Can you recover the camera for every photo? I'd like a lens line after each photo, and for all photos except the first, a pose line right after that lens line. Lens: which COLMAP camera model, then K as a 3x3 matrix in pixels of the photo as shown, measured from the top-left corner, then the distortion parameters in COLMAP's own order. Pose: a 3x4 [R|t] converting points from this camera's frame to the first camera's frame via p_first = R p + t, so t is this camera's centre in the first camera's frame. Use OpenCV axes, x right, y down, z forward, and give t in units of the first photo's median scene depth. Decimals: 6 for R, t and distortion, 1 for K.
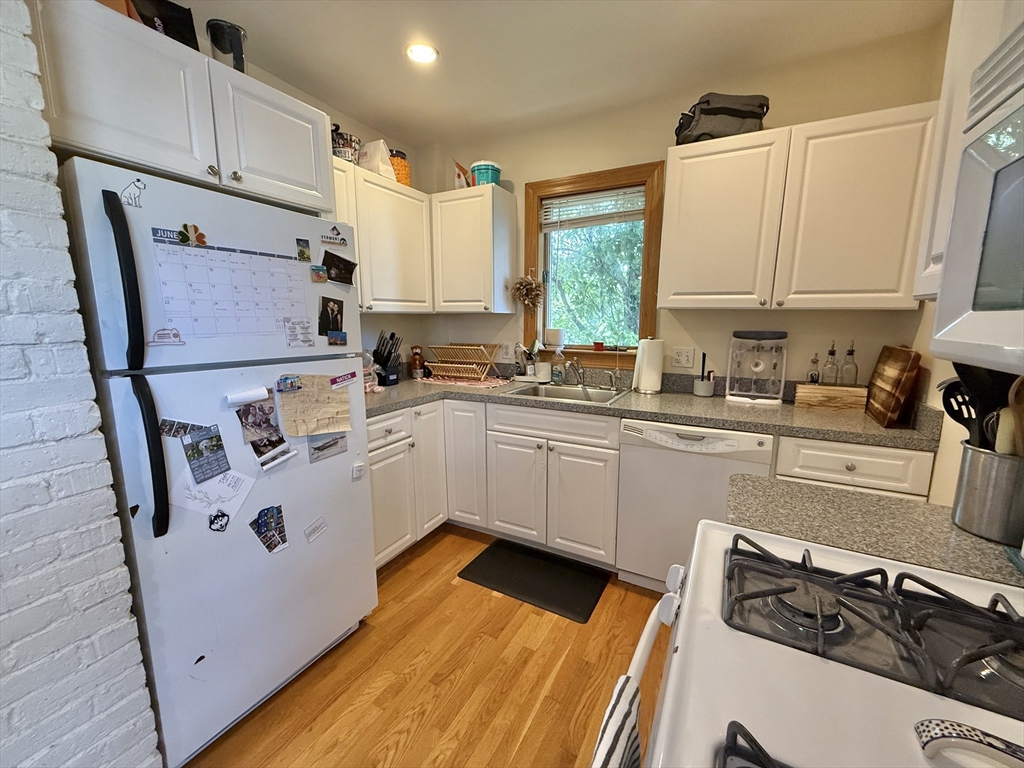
lens RADIAL K [[408.4, 0, 511.8], [0, 408.4, 385.9], [0, 0, 1]] dist [0.002320, -0.002047]
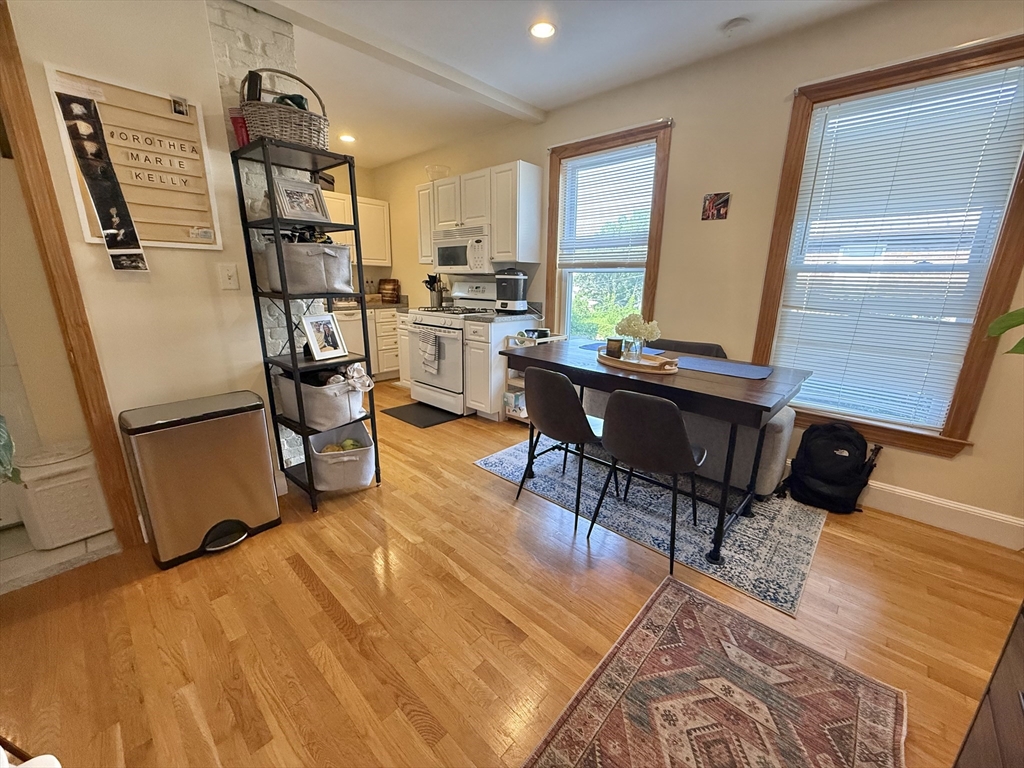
lens RADIAL K [[408.4, 0, 511.8], [0, 408.4, 385.9], [0, 0, 1]] dist [0.002320, -0.002047]
pose [[0.245563, -0.240432, 0.939091, -1.598235], [0.146141, 0.966863, 0.209328, 0.148228], [-0.958301, 0.085836, 0.272563, -0.557060]]
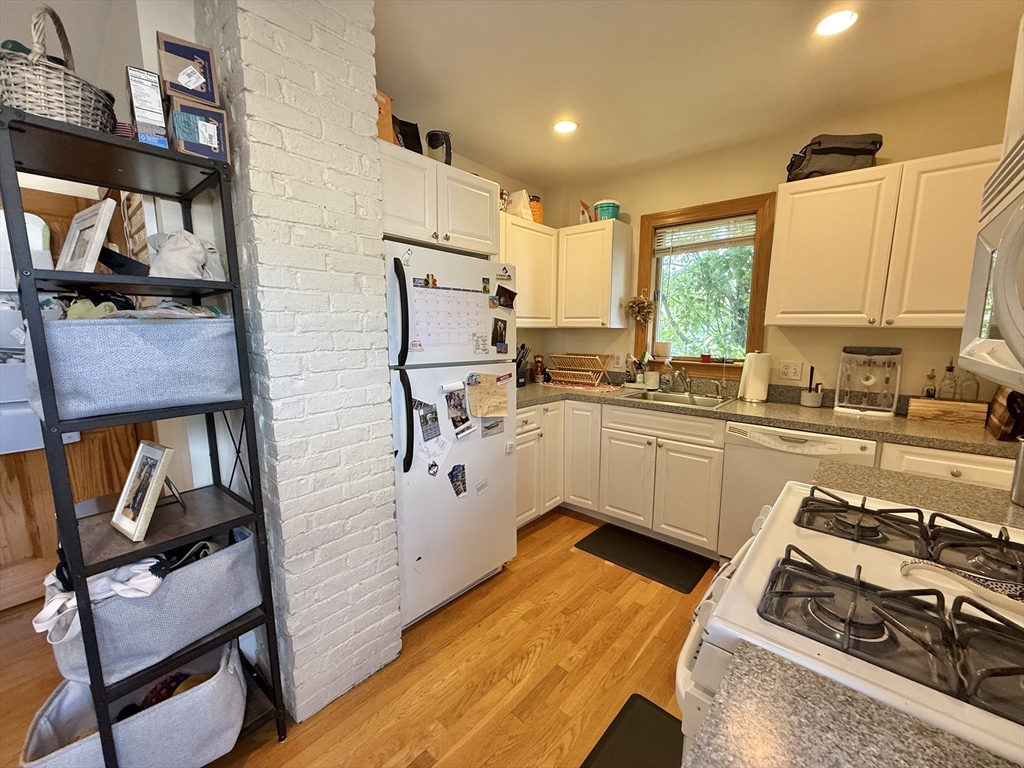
lens RADIAL K [[408.4, 0, 511.8], [0, 408.4, 385.9], [0, 0, 1]] dist [0.002320, -0.002047]
pose [[0.975273, 0.035491, -0.218136, -0.070438], [-0.041044, 0.998937, -0.020978, 0.027896], [0.217160, 0.029413, 0.975693, -0.241184]]
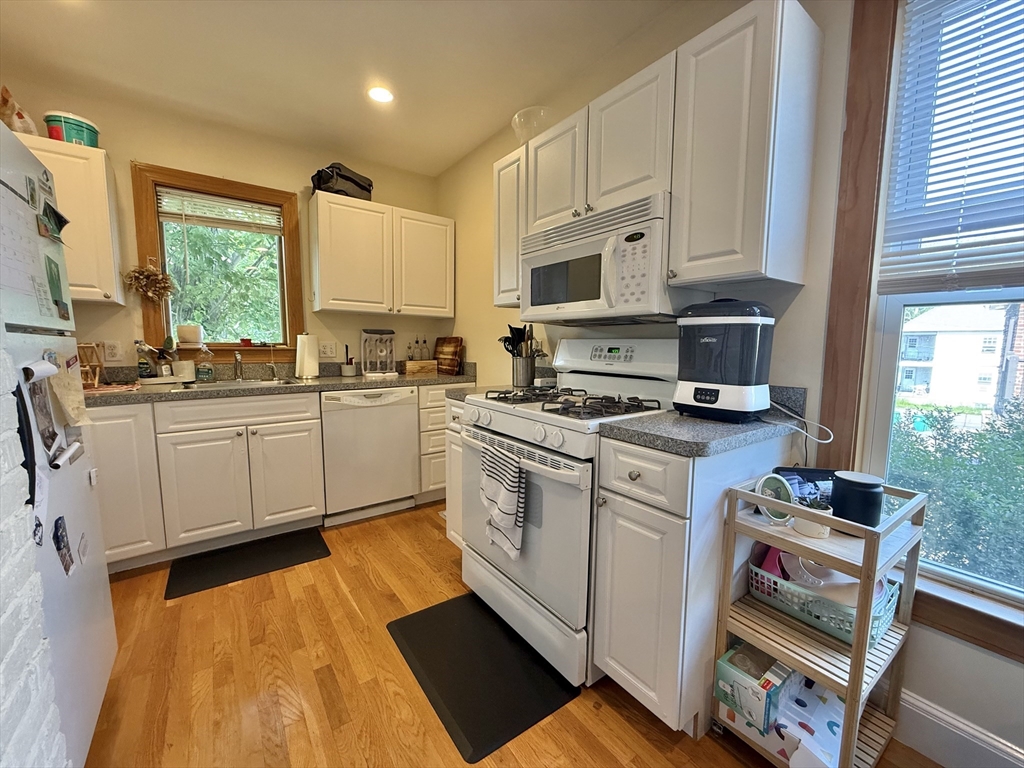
lens RADIAL K [[408.4, 0, 511.8], [0, 408.4, 385.9], [0, 0, 1]] dist [0.002320, -0.002047]
pose [[0.429231, -0.092466, 0.898449, -0.586465], [0.140588, 0.989461, 0.034668, 0.094294], [-0.892186, 0.111431, 0.437707, -0.086327]]
